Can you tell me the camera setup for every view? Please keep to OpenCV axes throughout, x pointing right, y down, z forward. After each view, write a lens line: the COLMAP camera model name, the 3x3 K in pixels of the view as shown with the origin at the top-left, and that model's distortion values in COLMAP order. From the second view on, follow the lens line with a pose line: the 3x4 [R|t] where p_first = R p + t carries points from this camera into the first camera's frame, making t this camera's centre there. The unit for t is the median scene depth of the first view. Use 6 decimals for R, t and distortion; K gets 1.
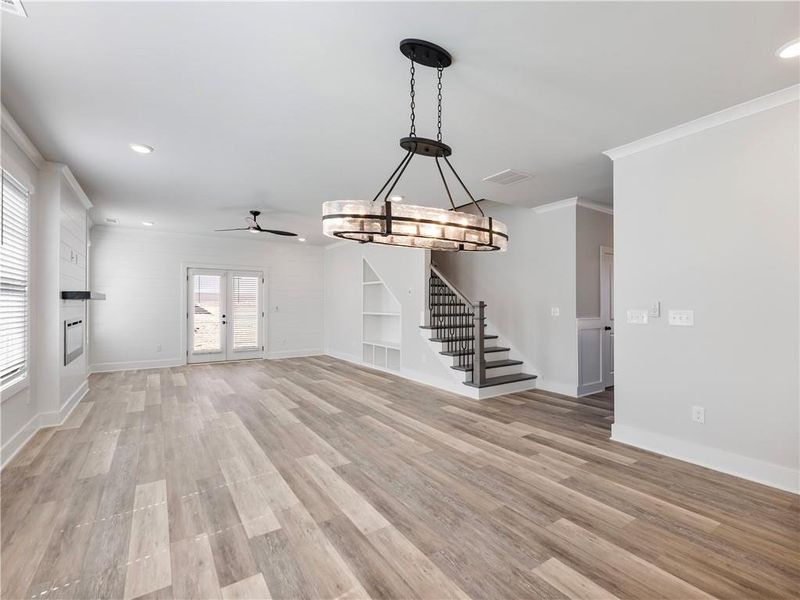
lens RADIAL K [[368.5, 0, 401.3], [0, 368.5, 302.9], [0, 0, 1]] dist [0.003108, -0.001050]
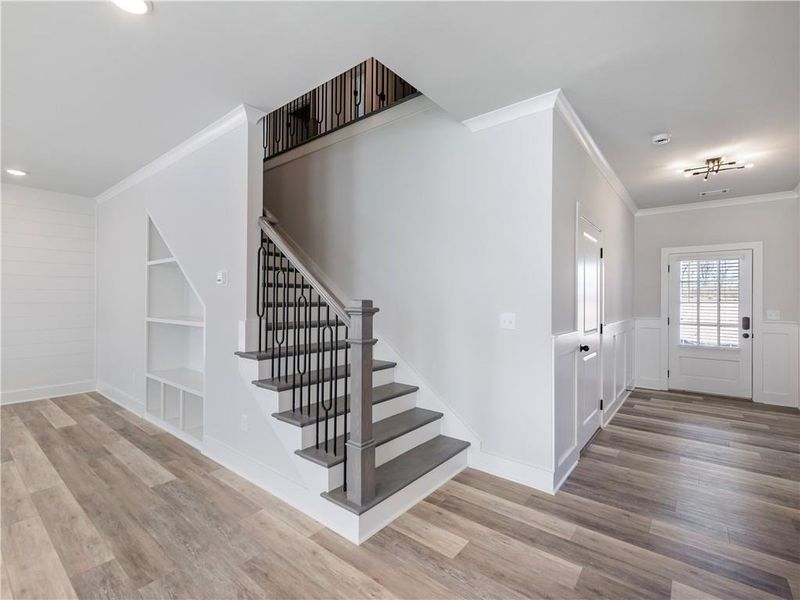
lens RADIAL K [[368.5, 0, 403.8], [0, 368.5, 301.1], [0, 0, 1]] dist [0.003108, -0.001050]
pose [[0.952305, 0.004950, 0.305108, 0.127138], [-0.006982, 0.999960, 0.005568, -0.005312], [-0.305068, -0.007433, 0.952301, 0.574998]]
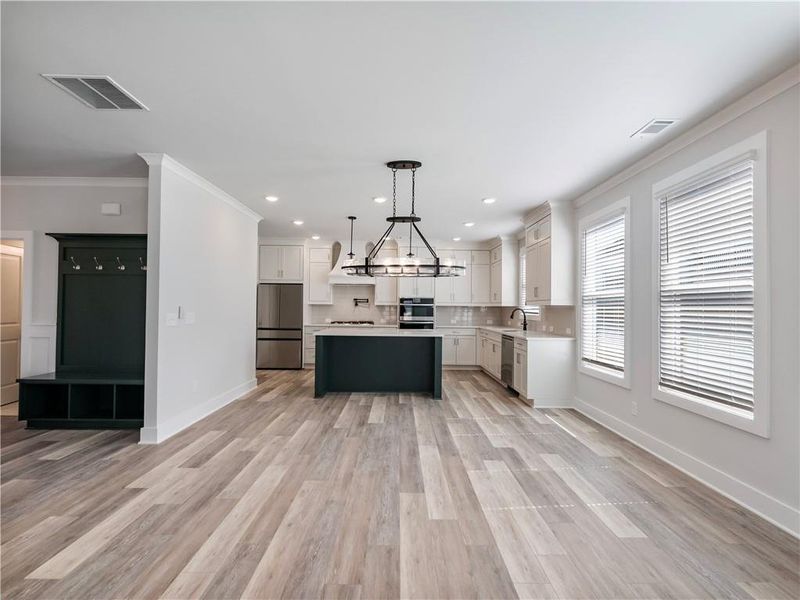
lens RADIAL K [[368.5, 0, 398.1], [0, 368.5, 302.9], [0, 0, 1]] dist [0.003108, -0.001050]
pose [[-0.831161, -0.001977, 0.556029, -0.357326], [-0.013937, 0.999754, -0.017278, -0.001836], [-0.555858, -0.022110, -0.830983, 1.006018]]
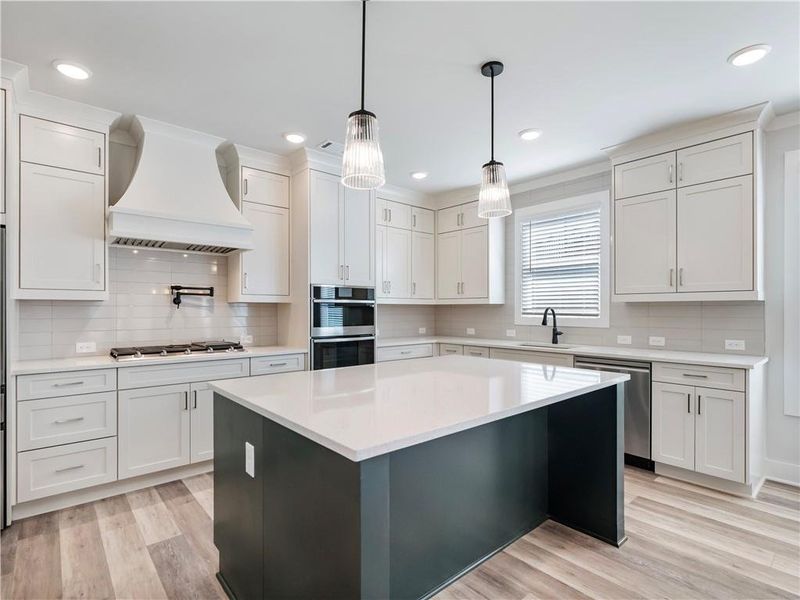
lens RADIAL K [[401.5, 0, 398.4], [0, 401.5, 307.8], [0, 0, 1]] dist [-0.000125, 0.001456]
pose [[-0.991609, -0.000335, -0.129271, 0.414413], [0.000710, 0.999967, -0.008039, -0.002598], [0.129269, -0.008063, -0.991577, 0.487332]]
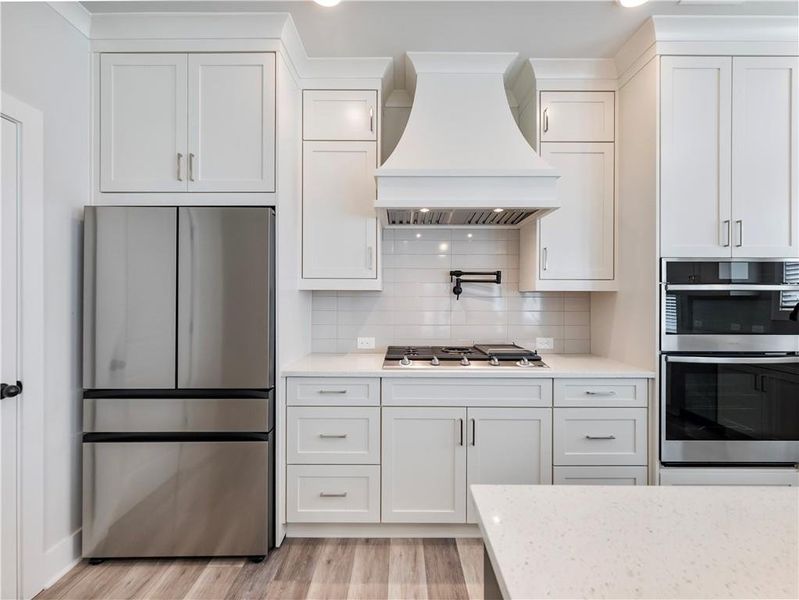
lens RADIAL K [[368.1, 0, 399.6], [0, 368.1, 299.0], [0, 0, 1]] dist [0.003108, -0.001050]
pose [[-0.831356, -0.005191, 0.555716, 0.489915], [-0.005894, 0.999982, 0.000524, -0.008004], [-0.555709, -0.002839, -0.831372, 0.213005]]
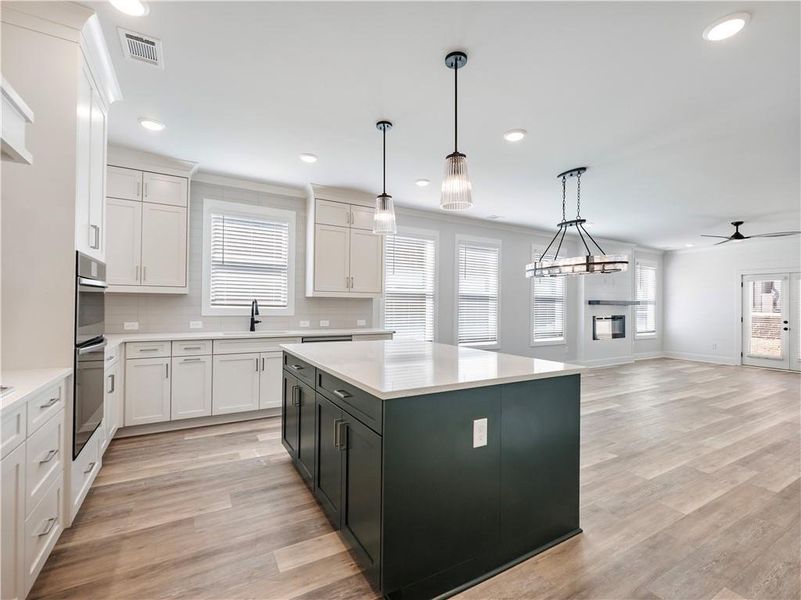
lens RADIAL K [[369.0, 0, 399.2], [0, 369.0, 301.7], [0, 0, 1]] dist [0.003108, -0.001050]
pose [[-0.060517, -0.010335, -0.998114, 0.829450], [-0.008148, 0.999918, -0.009860, 0.001666], [0.998134, 0.007536, -0.060596, 0.099986]]
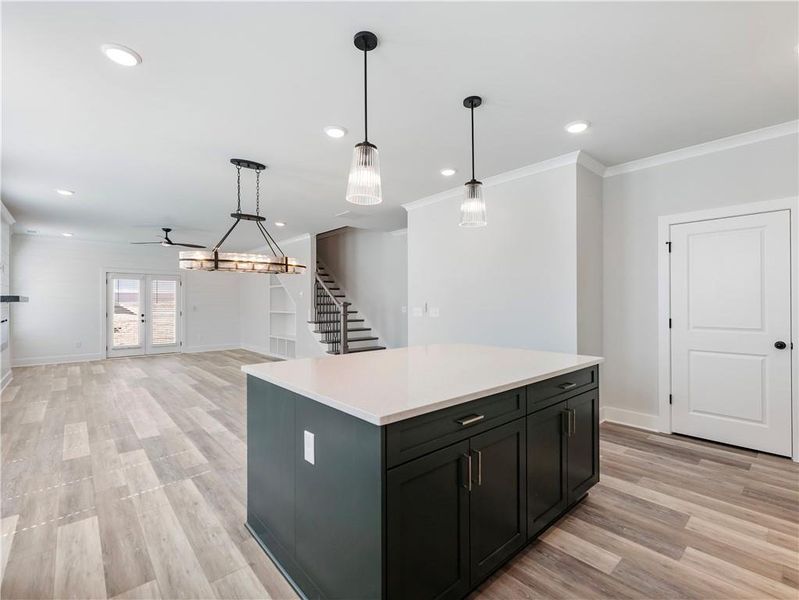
lens RADIAL K [[368.1, 0, 402.5], [0, 368.1, 302.1], [0, 0, 1]] dist [0.003108, -0.001050]
pose [[0.989787, -0.003275, 0.142514, 0.227070], [0.003078, 0.999994, 0.001602, -0.005672], [-0.142518, -0.001147, 0.989792, -0.358655]]
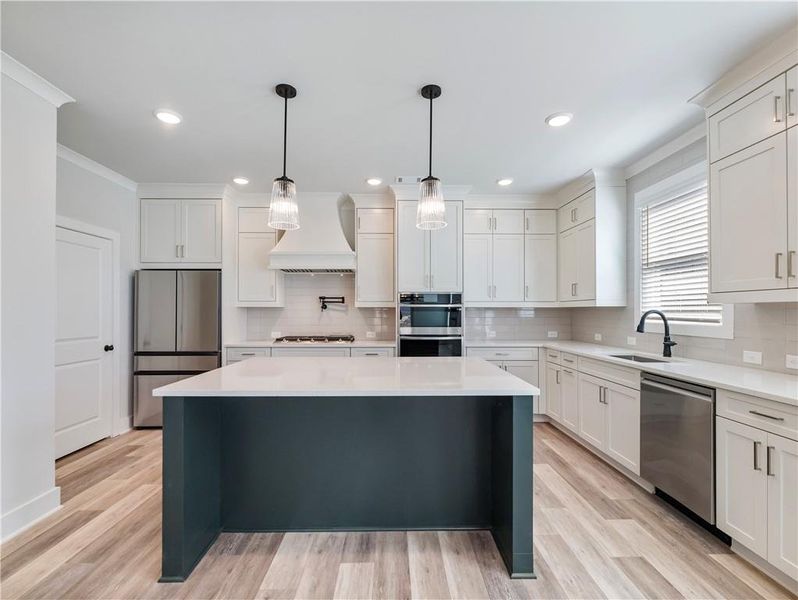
lens RADIAL K [[370.1, 0, 399.3], [0, 370.1, 309.6], [0, 0, 1]] dist [-0.002410, -0.000104]
pose [[-0.842184, 0.002601, 0.539185, 0.028876], [-0.002610, 0.999957, -0.008901, -0.004980], [-0.539185, -0.008904, -0.842140, 0.449931]]
